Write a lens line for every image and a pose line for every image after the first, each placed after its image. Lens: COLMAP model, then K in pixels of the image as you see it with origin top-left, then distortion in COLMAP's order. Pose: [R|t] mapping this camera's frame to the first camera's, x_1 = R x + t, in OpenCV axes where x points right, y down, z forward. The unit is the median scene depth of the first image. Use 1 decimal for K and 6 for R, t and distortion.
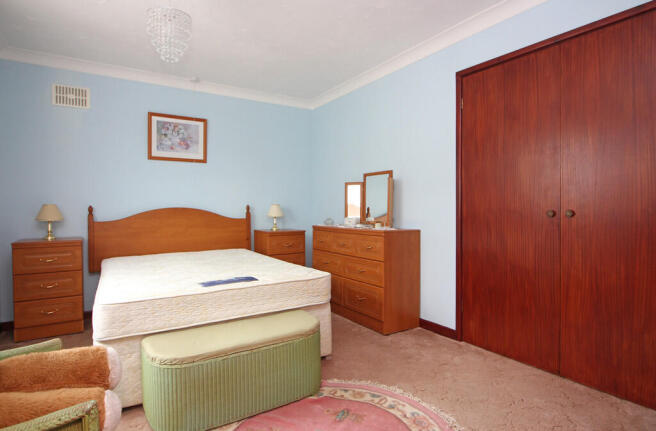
lens RADIAL K [[371.3, 0, 328.0], [0, 371.3, 215.5], [0, 0, 1]] dist [0.000664, 0.000221]
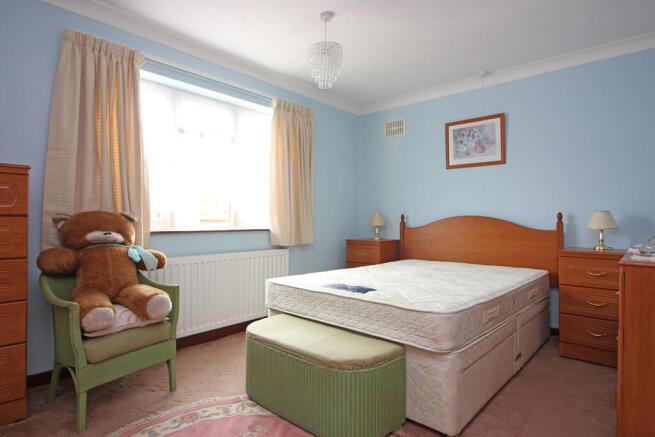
lens RADIAL K [[357.1, 0, 327.5], [0, 357.1, 218.5], [0, 0, 1]] dist [0.000192, -0.000227]
pose [[0.261538, 0.004033, -0.965185, 0.381099], [-0.024510, 0.999697, -0.002465, -0.003280], [0.964882, 0.024302, 0.261557, 0.413964]]
